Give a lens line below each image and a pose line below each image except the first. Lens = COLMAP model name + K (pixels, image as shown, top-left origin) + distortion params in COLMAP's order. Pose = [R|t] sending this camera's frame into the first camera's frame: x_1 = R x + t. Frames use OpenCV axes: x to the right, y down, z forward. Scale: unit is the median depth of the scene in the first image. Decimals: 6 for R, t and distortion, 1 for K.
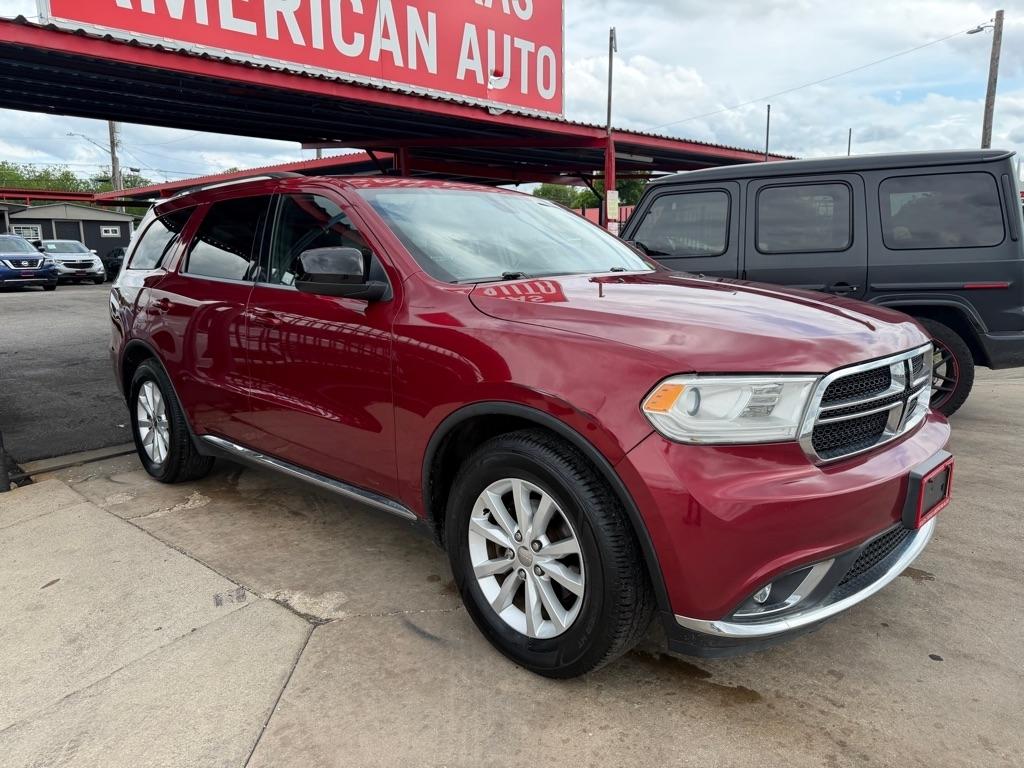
lens RADIAL K [[727.3, 0, 511.8], [0, 727.3, 377.9], [0, 0, 1]] dist [0.014558, -0.021223]
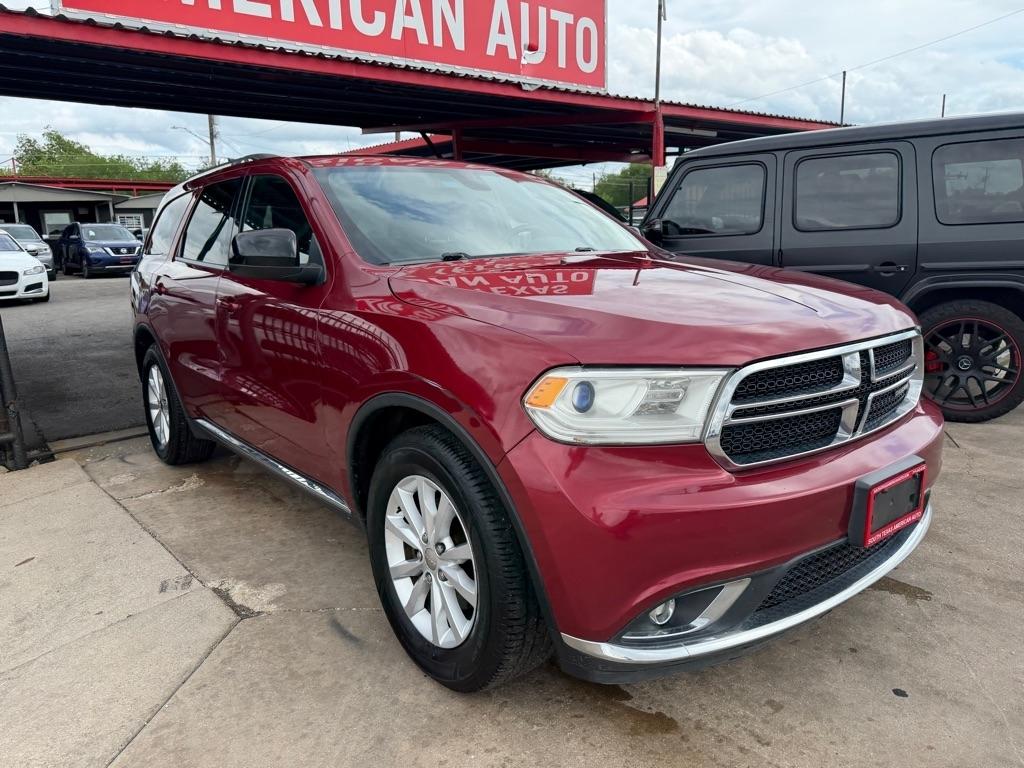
lens RADIAL K [[727.3, 0, 512.1], [0, 727.3, 377.4], [0, 0, 1]] dist [0.014558, -0.021223]
pose [[0.992717, 0.010743, -0.119986, 0.125975], [-0.008092, 0.999713, 0.022558, -0.004888], [0.120194, -0.021423, 0.992519, 0.050172]]
